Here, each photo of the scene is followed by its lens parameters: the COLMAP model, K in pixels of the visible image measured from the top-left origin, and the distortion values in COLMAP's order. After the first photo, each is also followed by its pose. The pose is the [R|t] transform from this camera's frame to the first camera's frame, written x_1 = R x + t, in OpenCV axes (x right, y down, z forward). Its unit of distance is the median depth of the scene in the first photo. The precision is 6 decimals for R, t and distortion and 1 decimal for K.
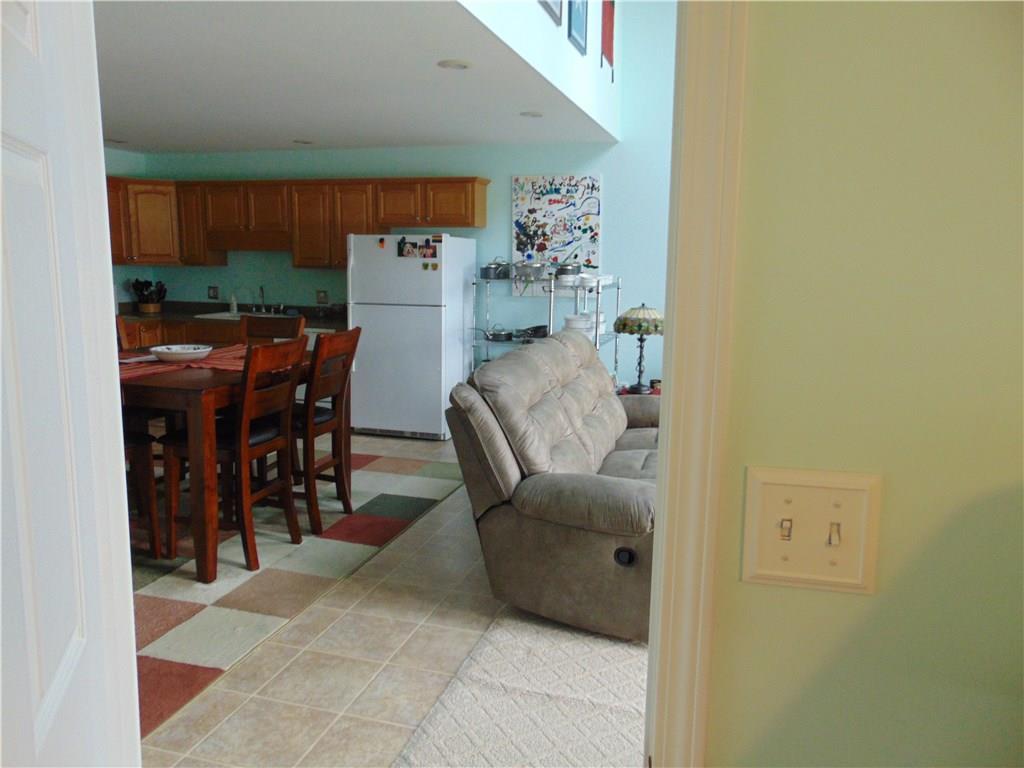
lens RADIAL K [[767.3, 0, 506.5], [0, 767.3, 388.6], [0, 0, 1]] dist [-0.029423, 0.069649]
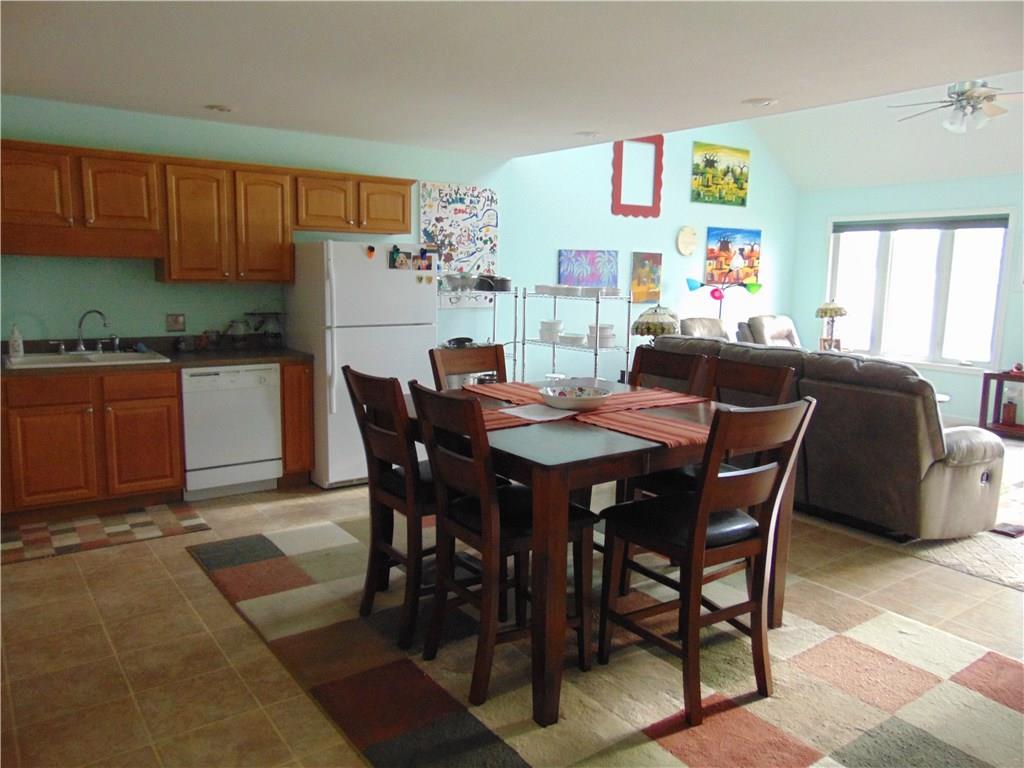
lens RADIAL K [[767.3, 0, 514.2], [0, 767.3, 386.4], [0, 0, 1]] dist [-0.029423, 0.069649]
pose [[0.606427, -0.124114, 0.785393, -0.697218], [0.124425, 0.990387, 0.060437, -0.072494], [-0.785343, 0.061071, 0.616040, 0.354608]]
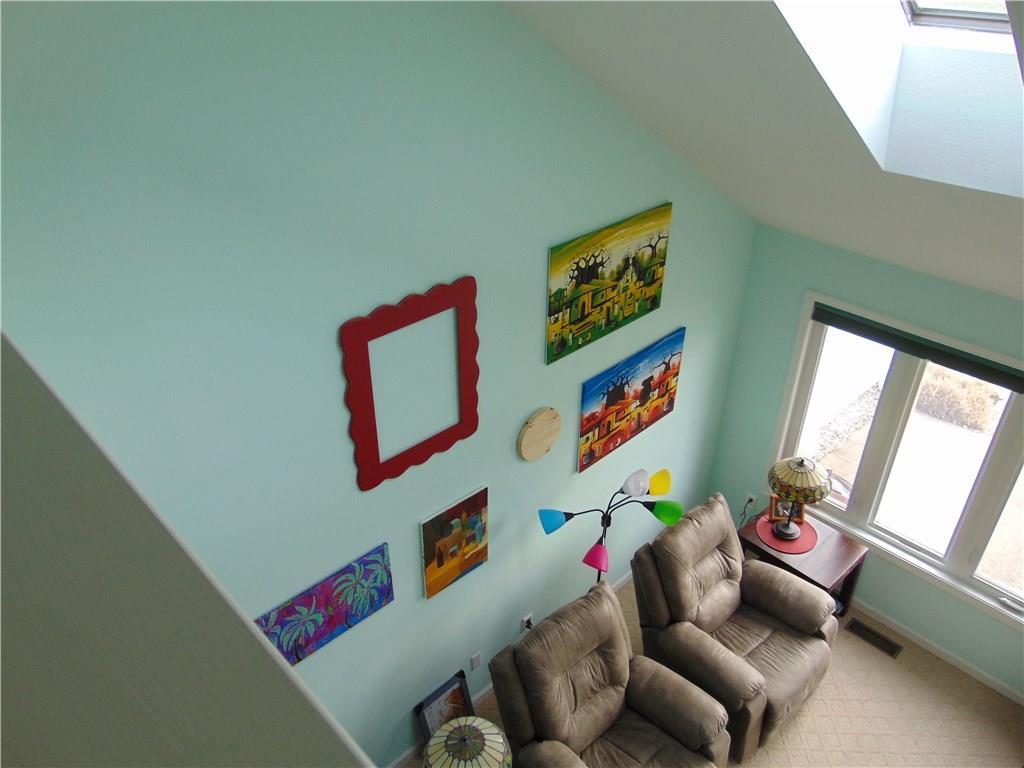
lens RADIAL K [[767.3, 0, 513.0], [0, 767.3, 382.9], [0, 0, 1]] dist [-0.029423, 0.069649]
pose [[0.494892, -0.470151, 0.730780, 0.057253], [0.147115, 0.874180, 0.462781, -0.532376], [-0.856411, -0.121518, 0.501791, 0.607143]]
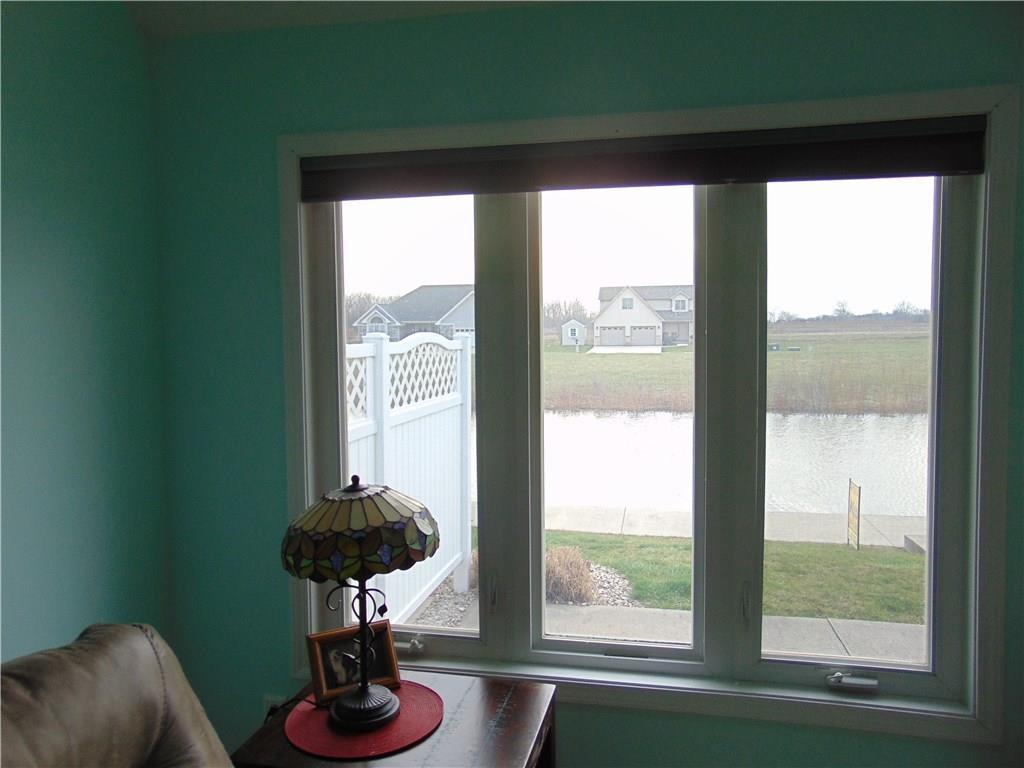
lens RADIAL K [[767.3, 0, 507.1], [0, 767.3, 384.0], [0, 0, 1]] dist [-0.029423, 0.069649]
pose [[-0.083269, -0.074723, 0.993722, 0.418771], [0.173016, 0.980956, 0.088261, -0.124334], [-0.981393, 0.179279, -0.068755, 0.688123]]
